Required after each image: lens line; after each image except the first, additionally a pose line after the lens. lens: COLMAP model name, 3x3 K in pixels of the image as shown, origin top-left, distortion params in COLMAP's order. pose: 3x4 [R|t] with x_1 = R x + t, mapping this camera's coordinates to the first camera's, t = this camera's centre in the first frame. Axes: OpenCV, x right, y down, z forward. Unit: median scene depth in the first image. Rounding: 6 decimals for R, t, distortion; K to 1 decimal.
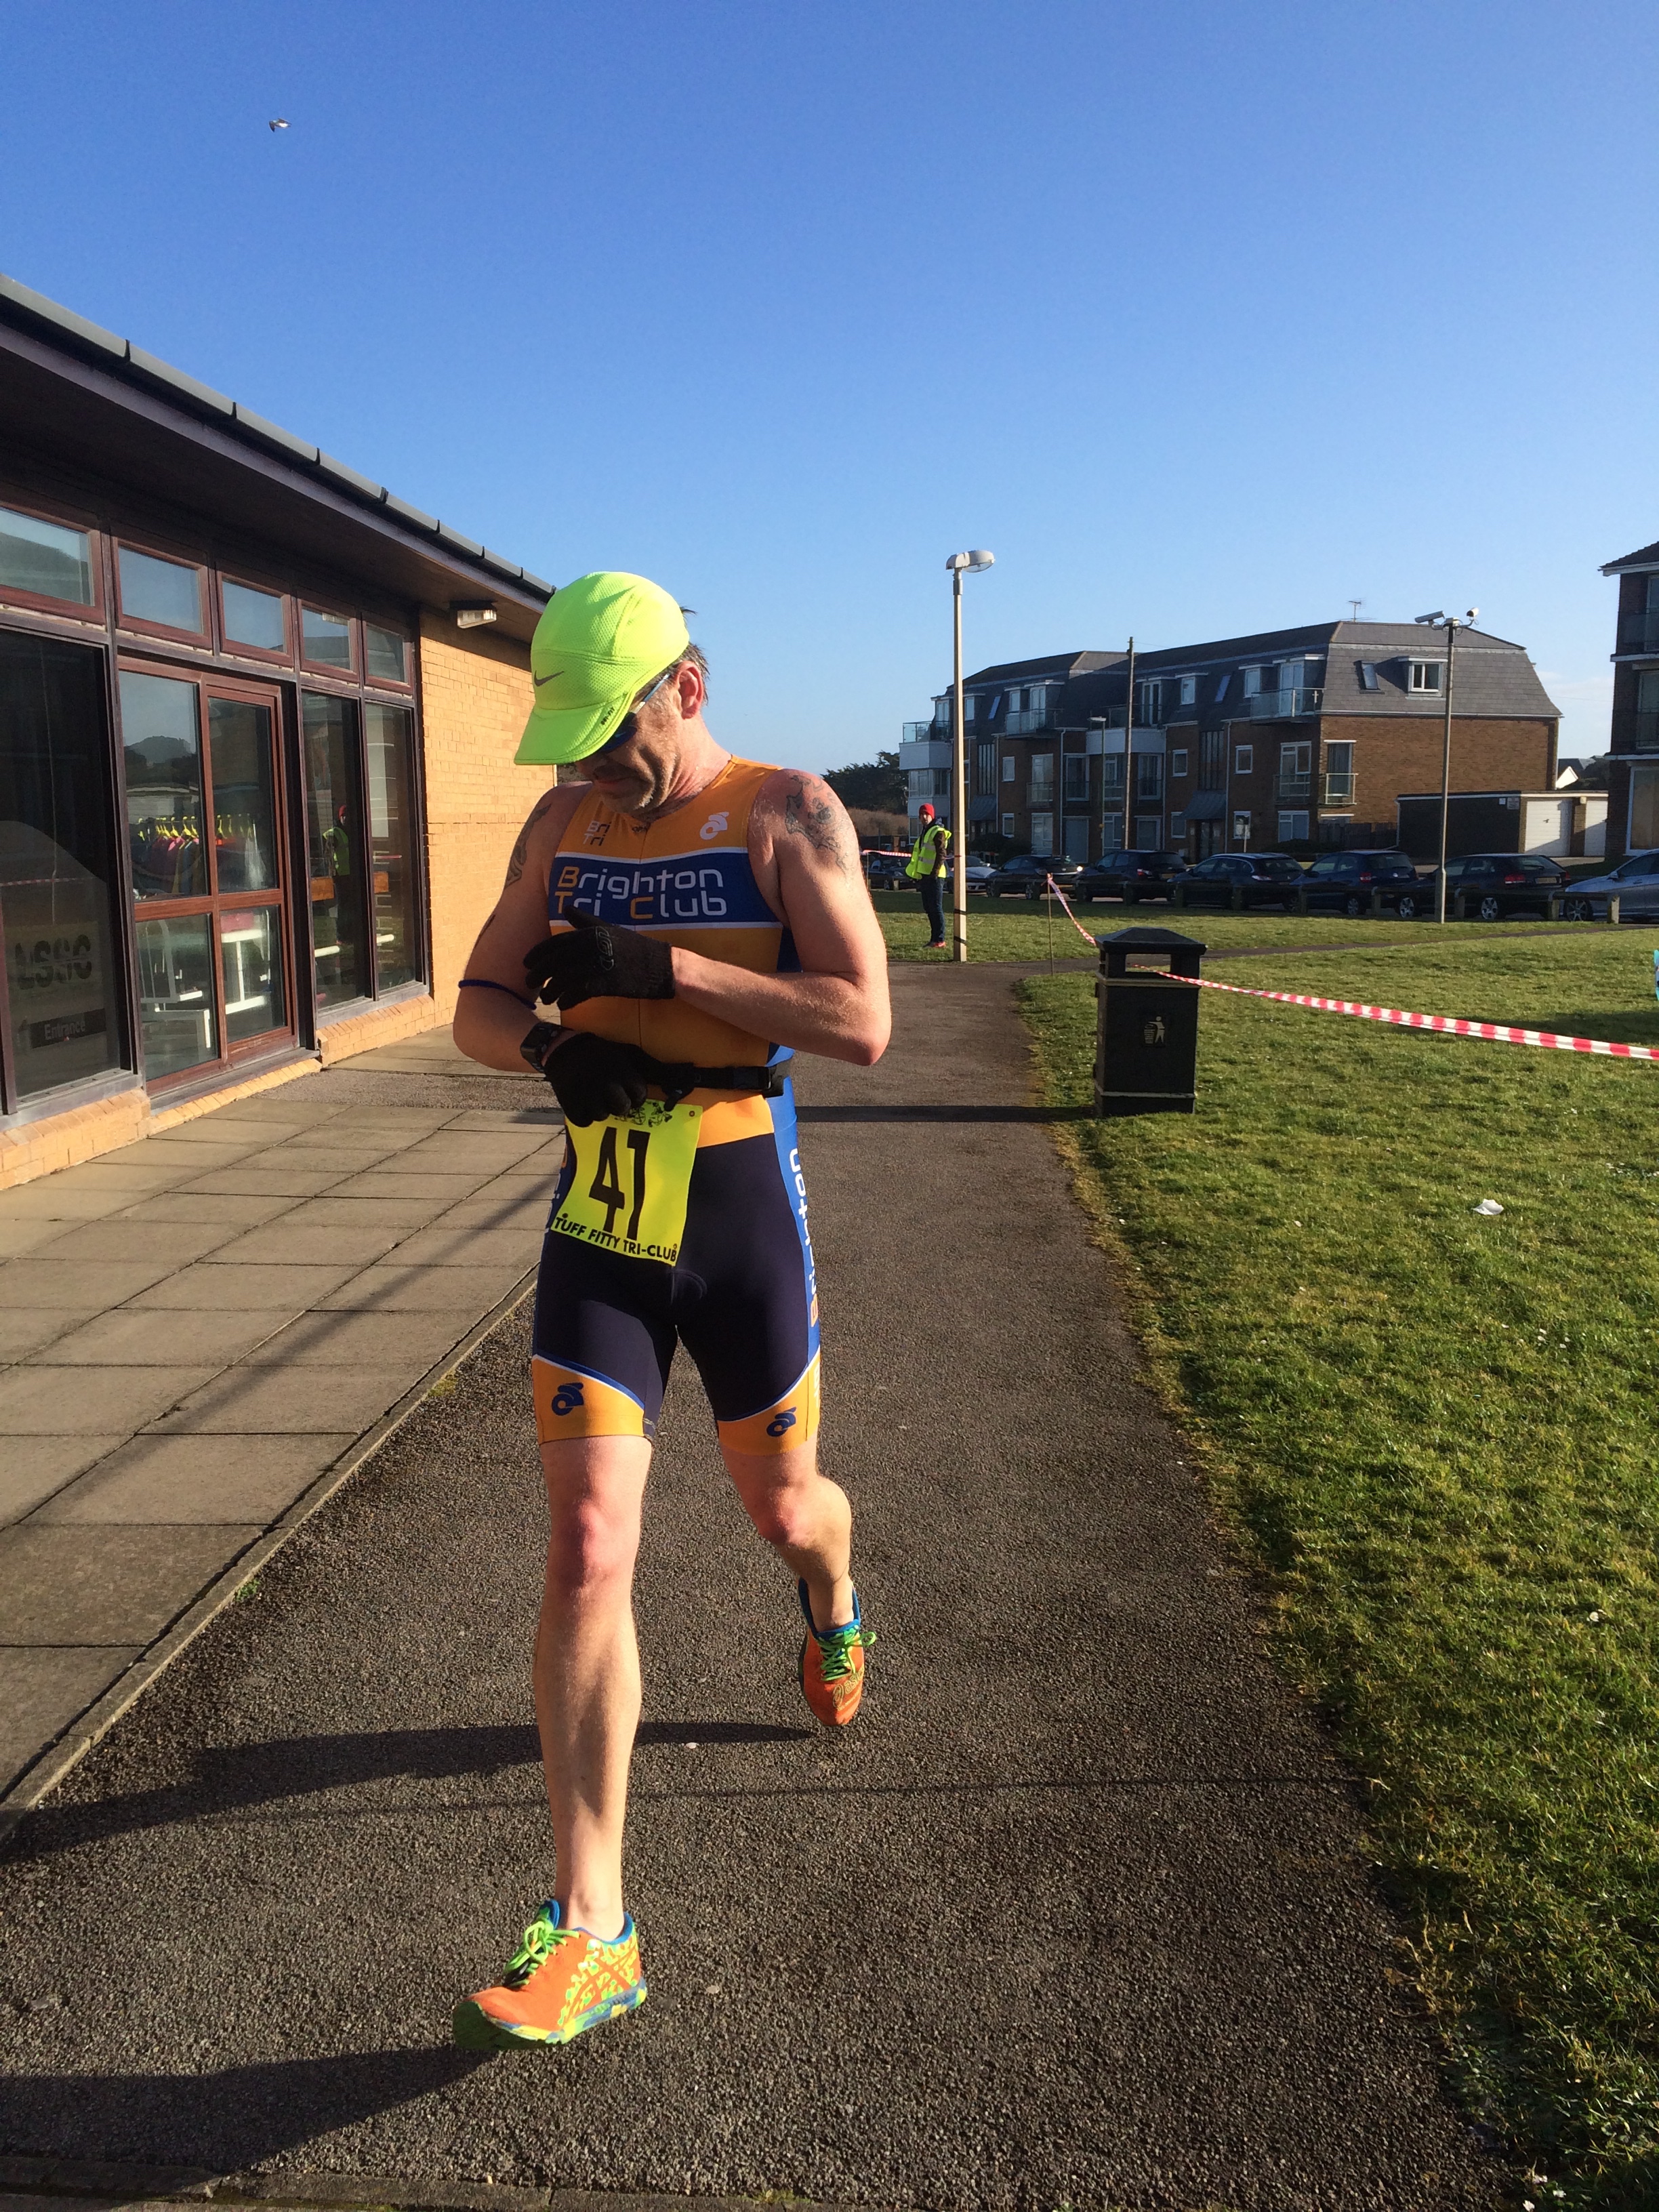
lens RADIAL K [[1856.1, 0, 875.8], [0, 1856.1, 1058.9], [0, 0, 1]] dist [0.082885, -0.156054]
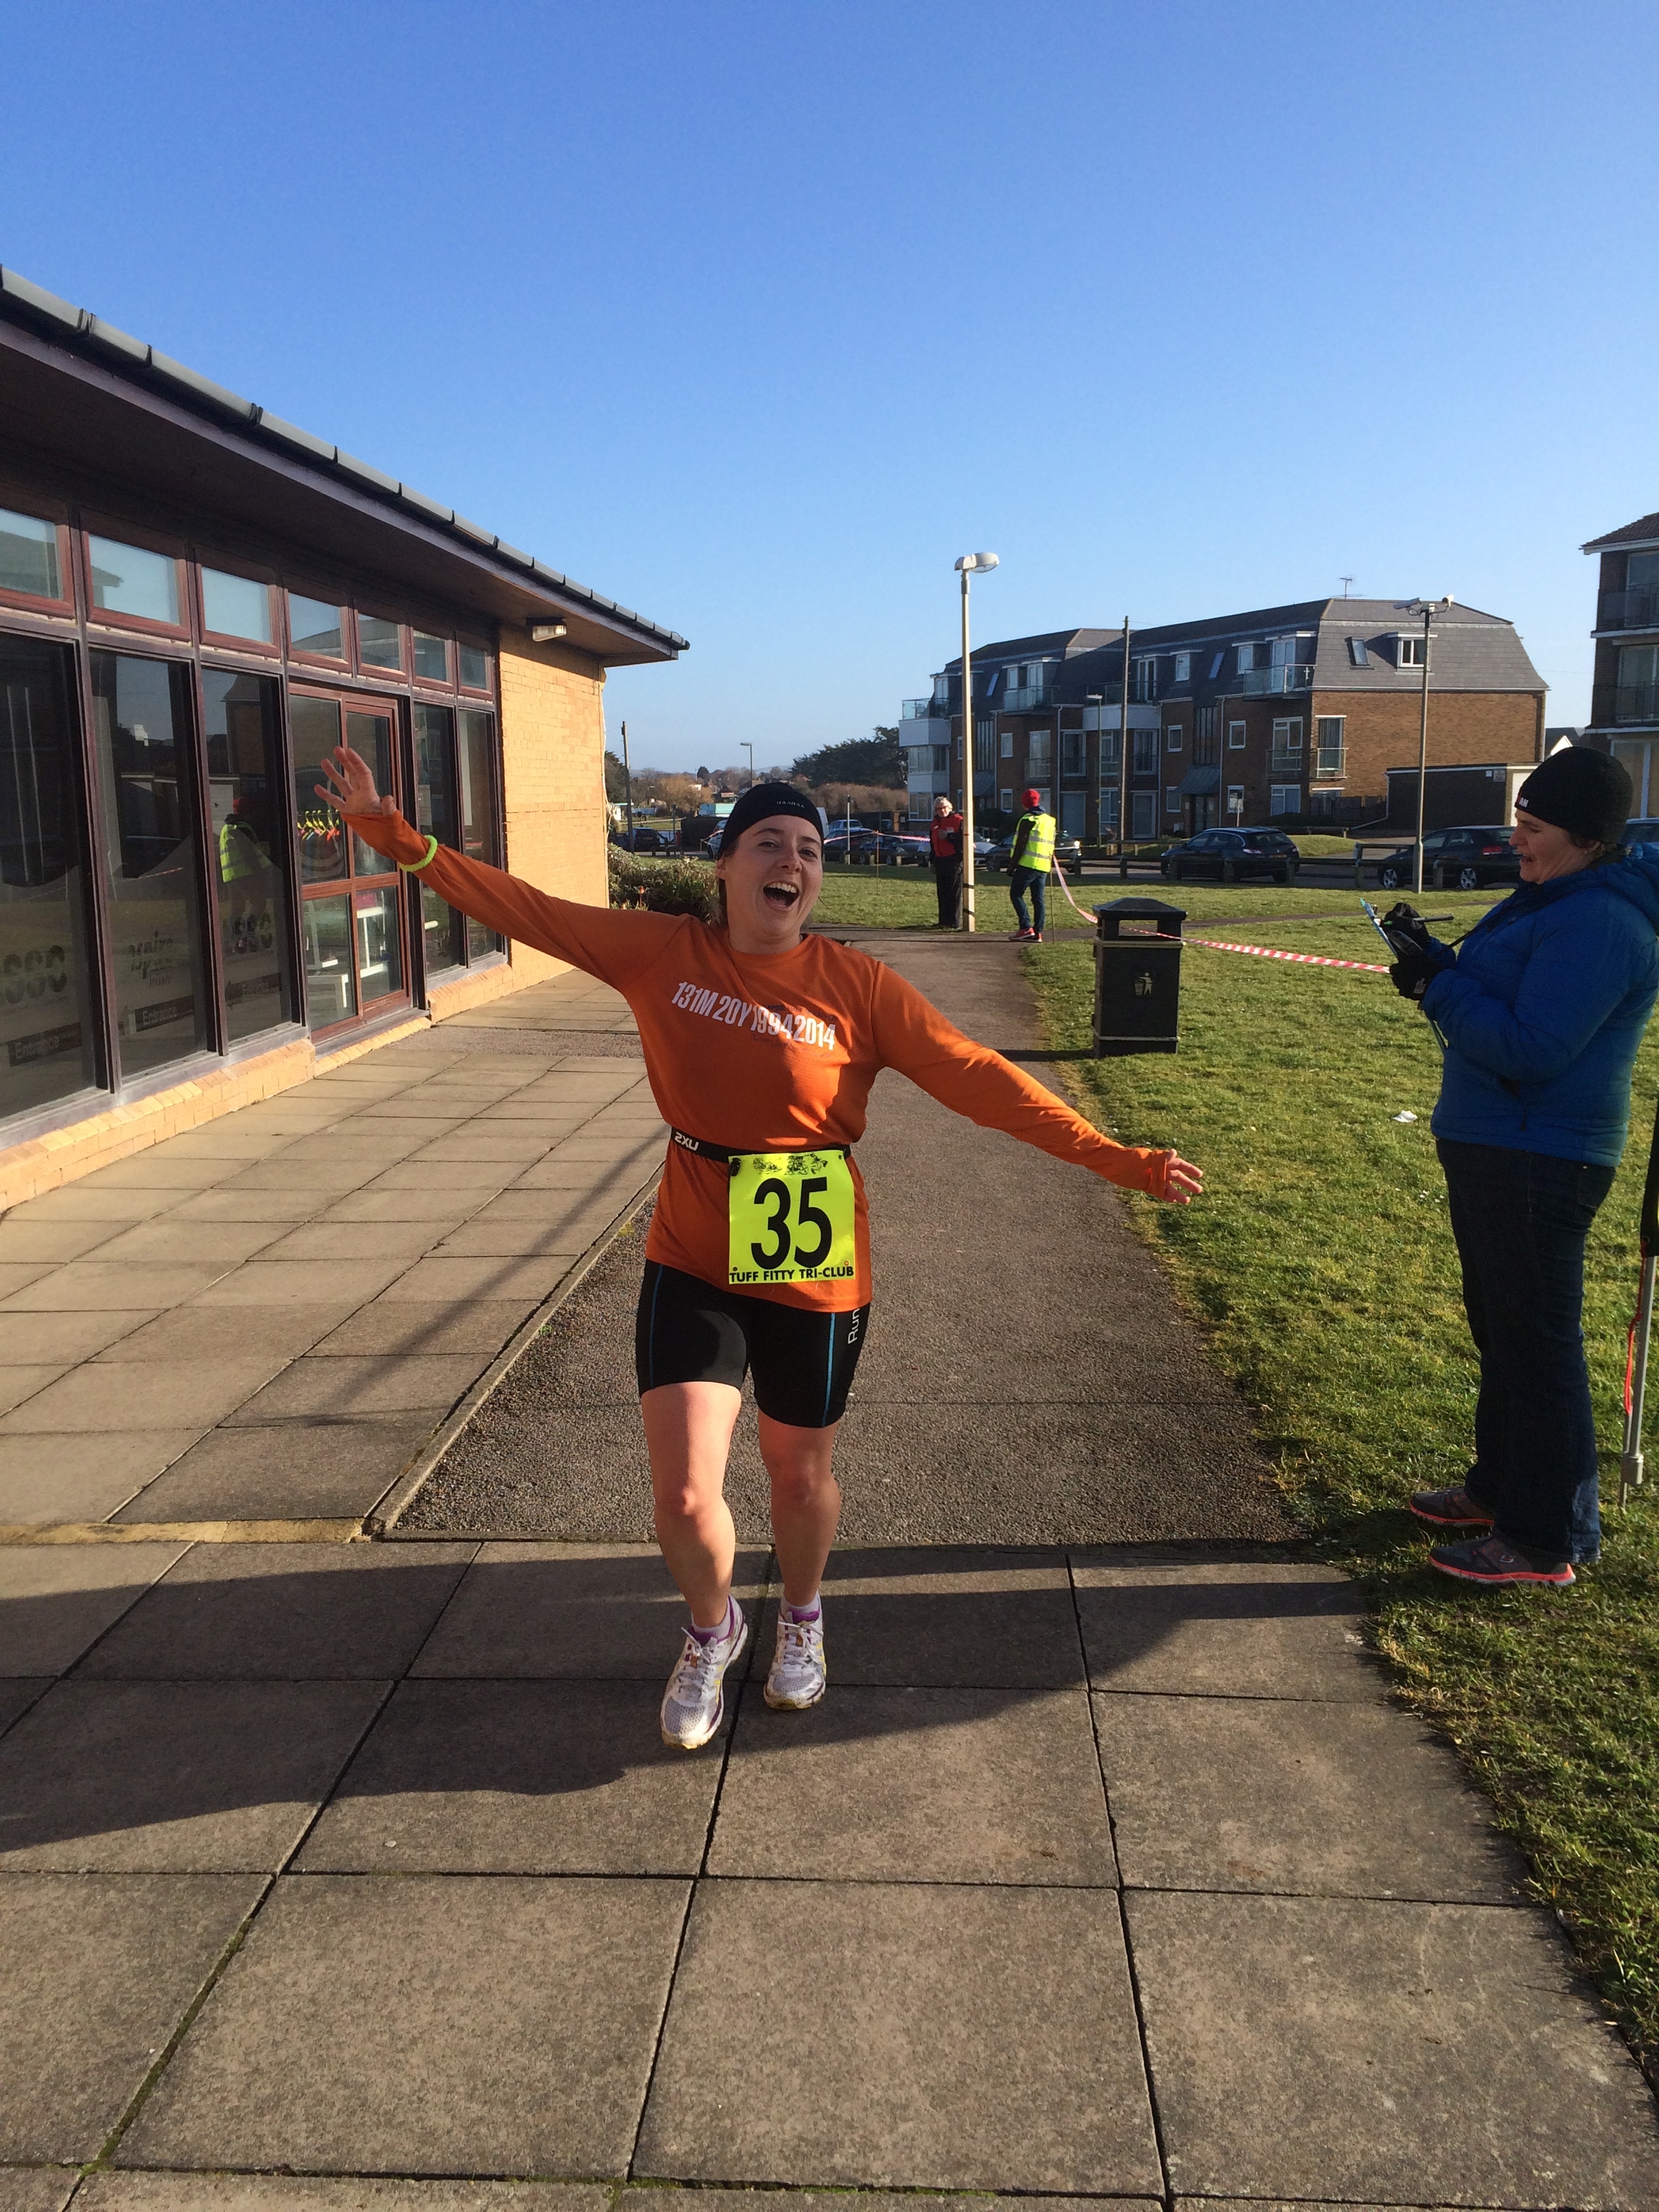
lens RADIAL K [[1856.3, 0, 829.5], [0, 1856.3, 1106.0], [0, 0, 1]] dist [0.003143, 0.004147]
pose [[0.999706, -0.006543, -0.023332, -0.024178], [0.007431, 0.999243, 0.038182, 0.015830], [0.023064, -0.038344, 0.998998, -0.196038]]
